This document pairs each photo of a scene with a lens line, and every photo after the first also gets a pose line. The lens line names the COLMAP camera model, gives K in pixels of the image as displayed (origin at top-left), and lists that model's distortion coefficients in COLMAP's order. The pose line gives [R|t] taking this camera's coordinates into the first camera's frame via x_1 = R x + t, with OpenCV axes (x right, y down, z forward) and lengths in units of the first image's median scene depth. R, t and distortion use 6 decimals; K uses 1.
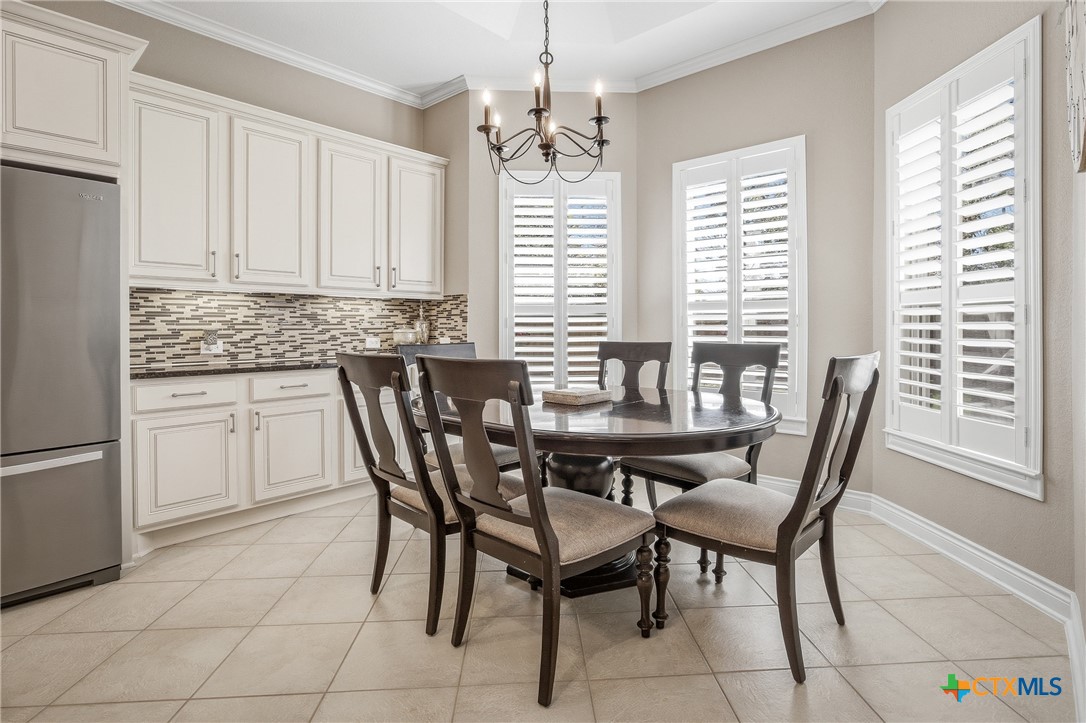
lens RADIAL K [[548.9, 0, 542.7], [0, 548.9, 326.4], [0, 0, 1]] dist [-0.002056, -0.000044]
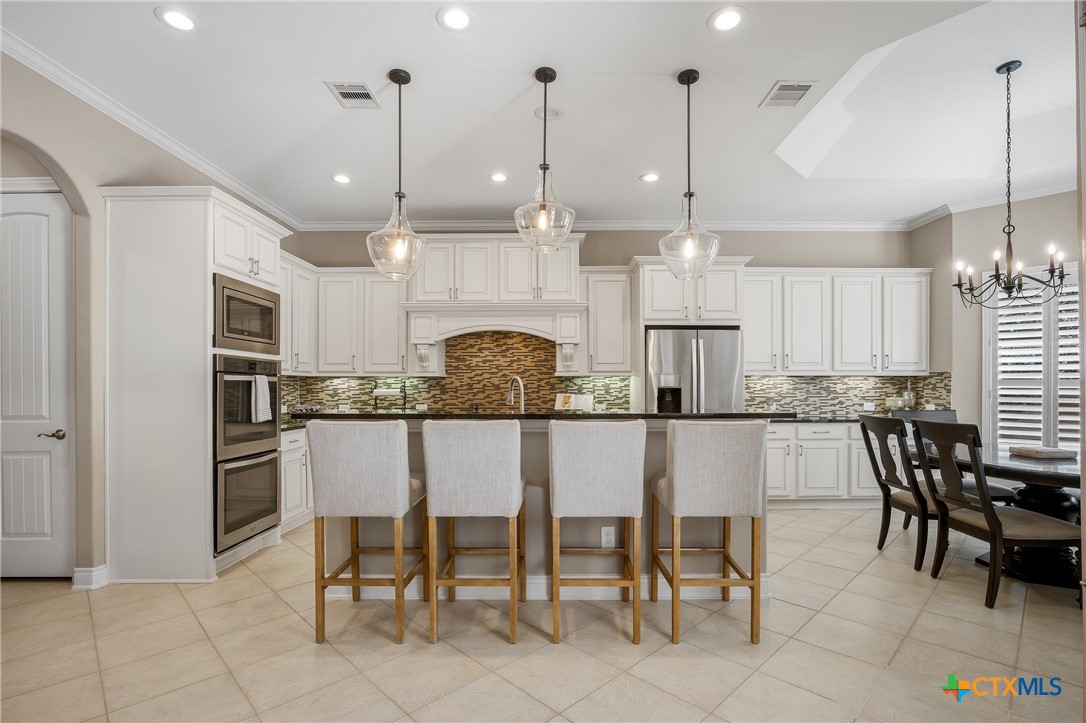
lens RADIAL K [[498.8, 0, 544.9], [0, 498.8, 384.9], [0, 0, 1]] dist [-0.029234, 0.000448]
pose [[0.663802, 0.005684, -0.747887, 0.101976], [-0.001487, 0.999979, 0.006280, -0.037833], [0.747907, -0.003056, 0.663796, -0.552496]]
